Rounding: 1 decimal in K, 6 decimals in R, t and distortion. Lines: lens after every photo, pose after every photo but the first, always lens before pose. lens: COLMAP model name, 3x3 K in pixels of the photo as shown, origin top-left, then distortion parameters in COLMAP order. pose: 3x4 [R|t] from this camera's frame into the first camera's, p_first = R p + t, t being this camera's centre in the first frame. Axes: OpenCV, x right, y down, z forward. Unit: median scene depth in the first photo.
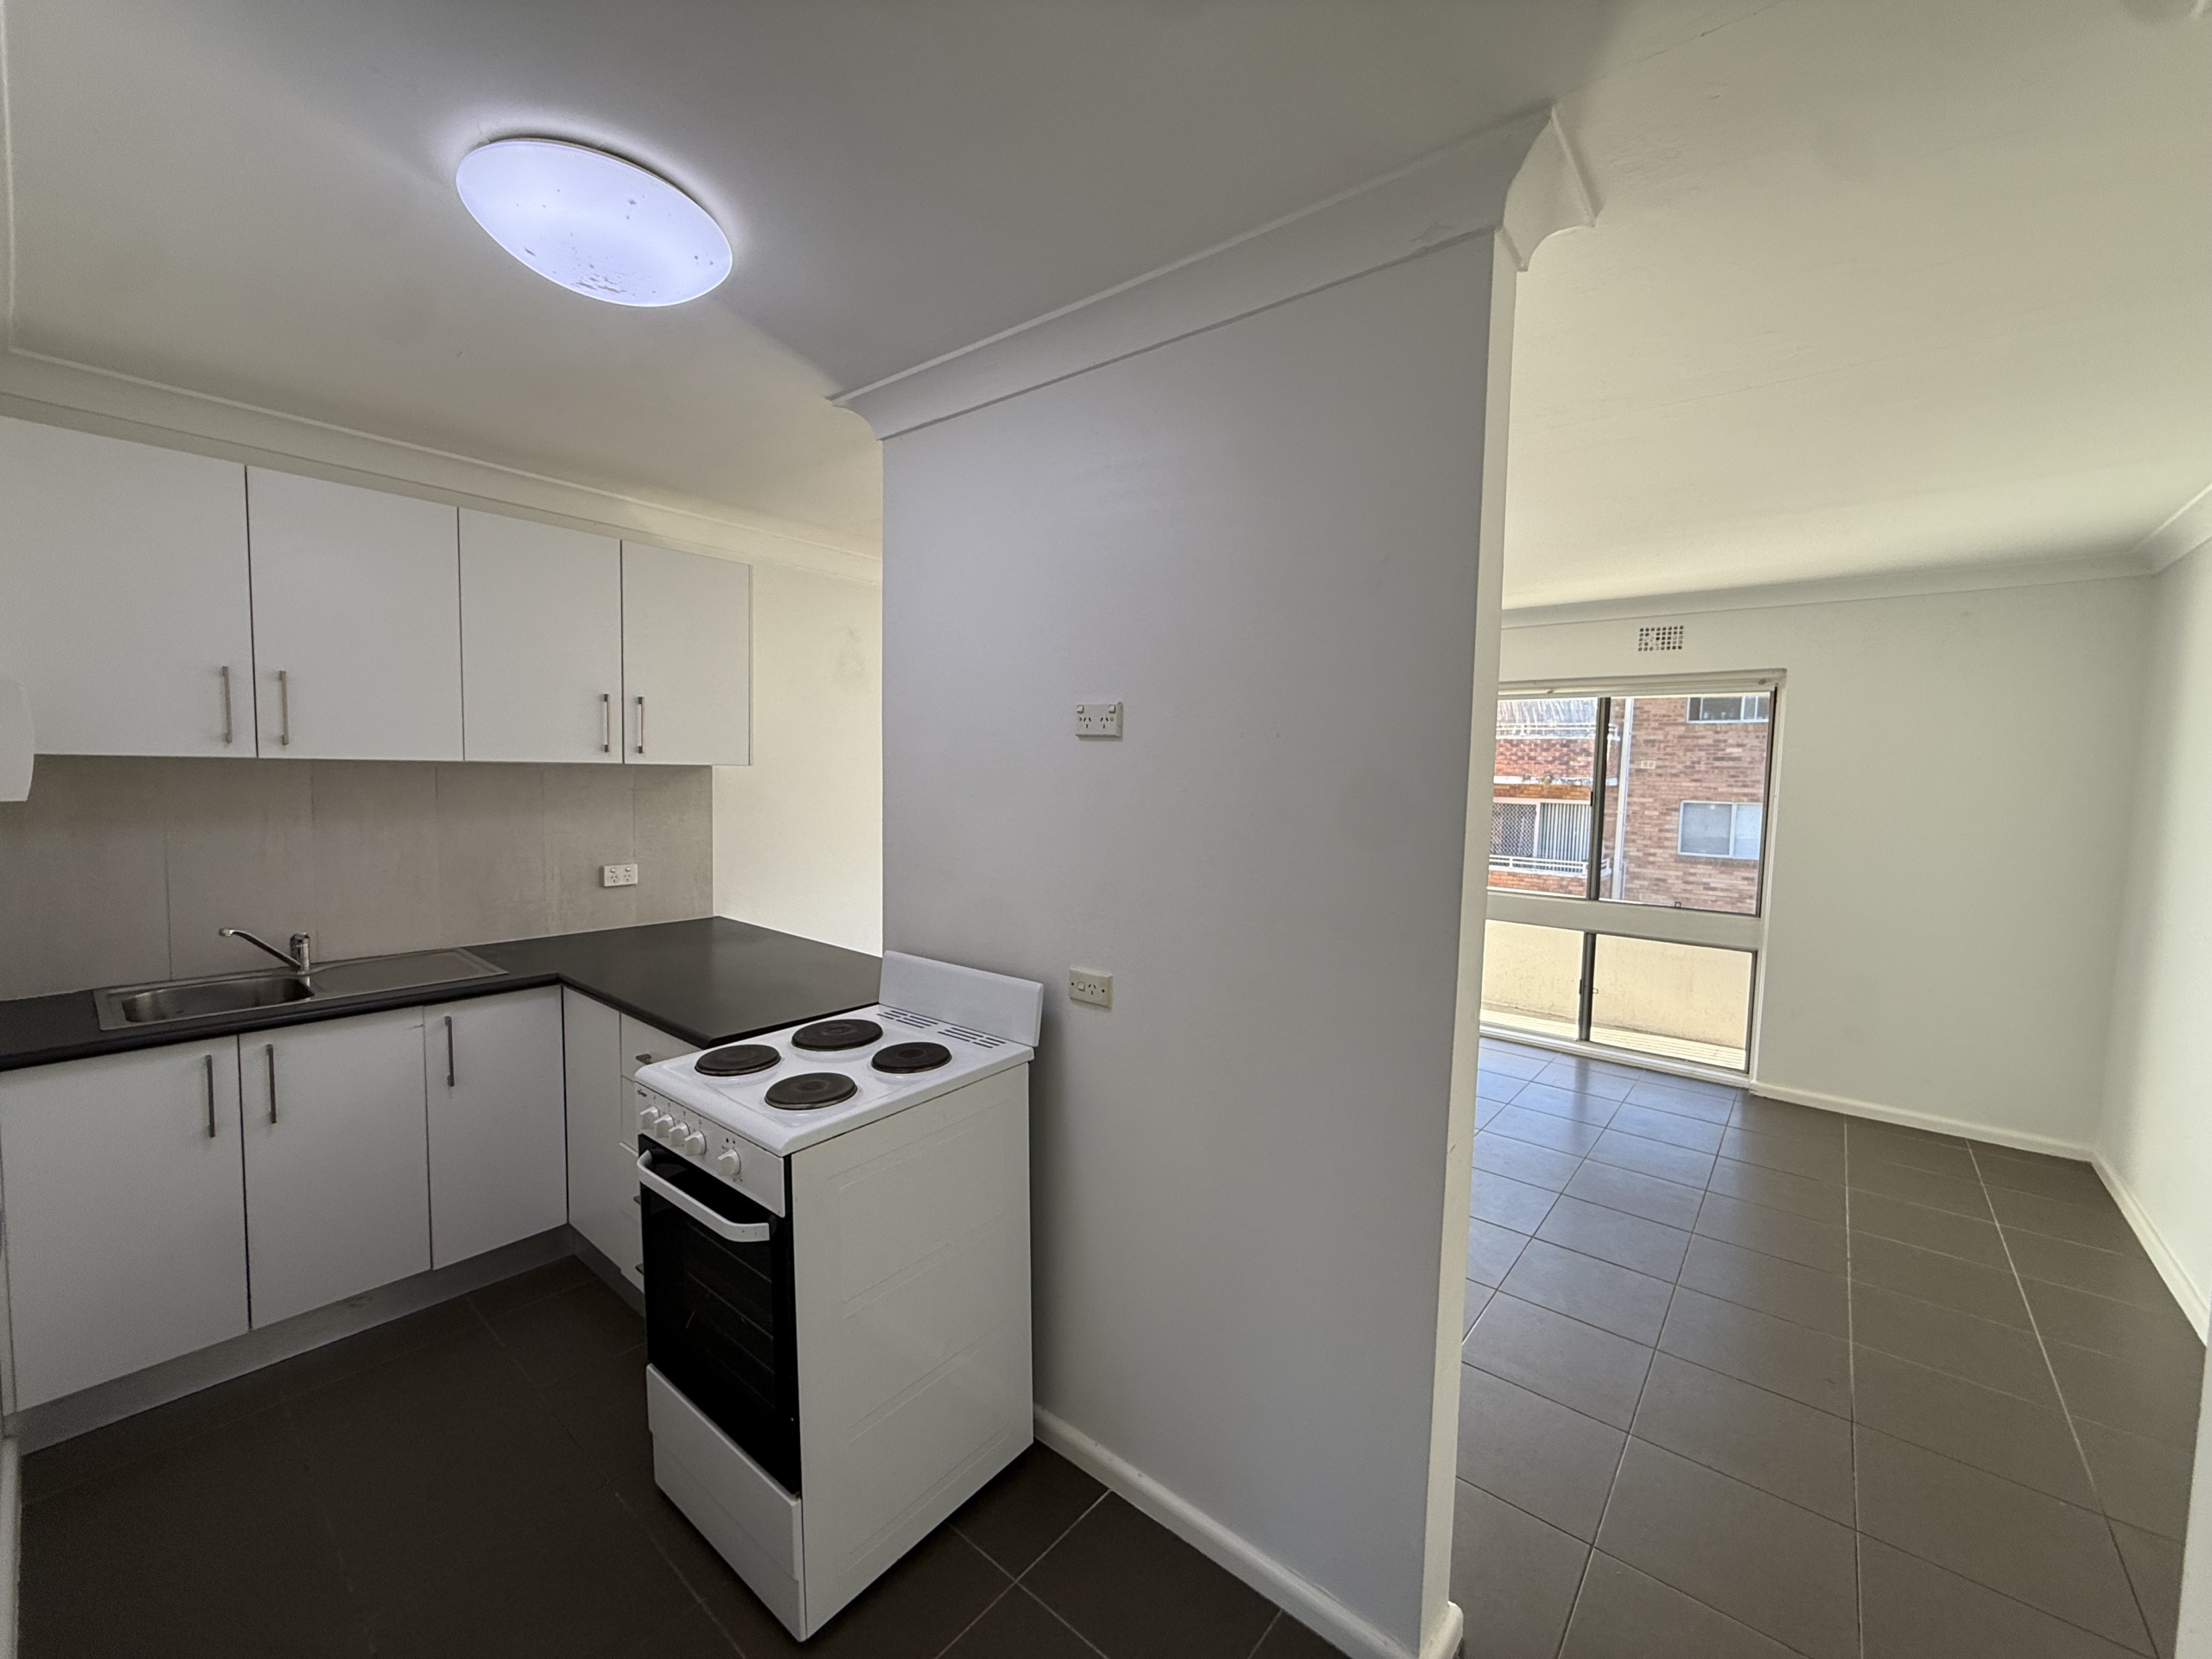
lens RADIAL K [[873.0, 0, 1093.1], [0, 873.0, 819.4], [0, 0, 1]] dist [0.000736, 0.000330]
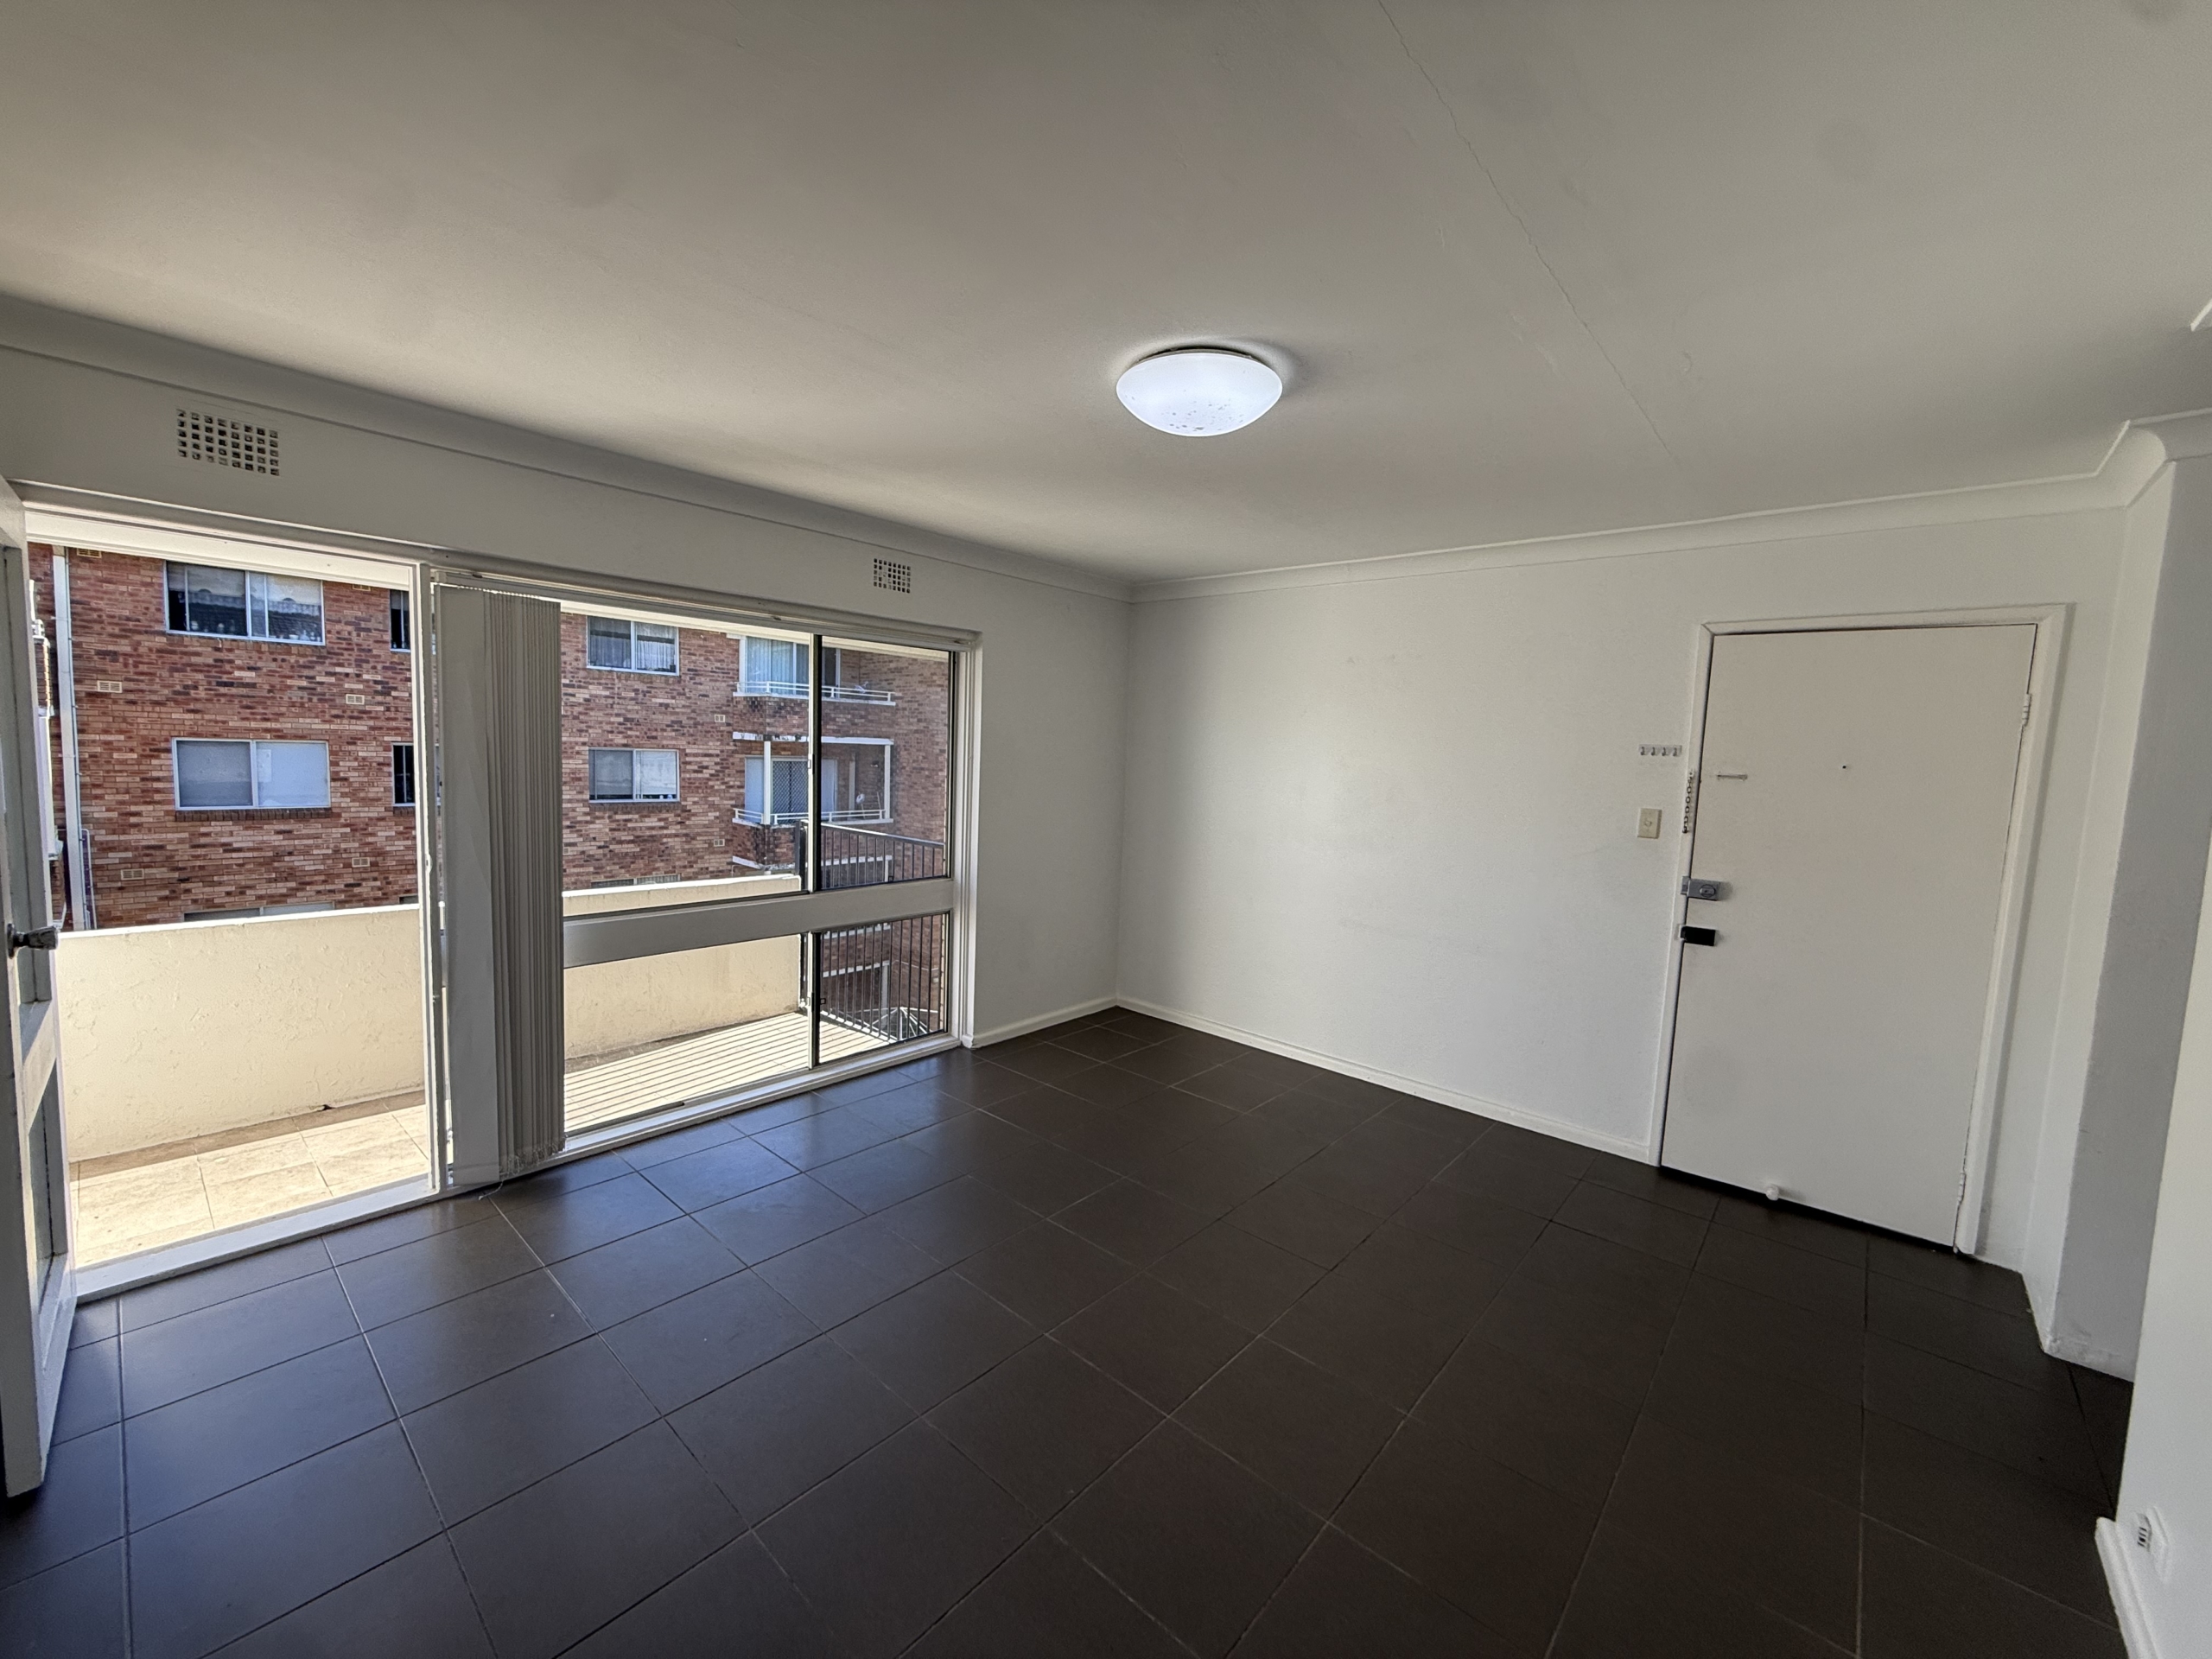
lens RADIAL K [[873.0, 0, 1116.0], [0, 873.0, 823.4], [0, 0, 1]] dist [0.000736, 0.000330]
pose [[0.027146, -0.108890, 0.993683, -0.287124], [0.021581, 0.993882, 0.108322, -0.069370], [-0.999398, 0.018505, 0.029330, 0.979700]]
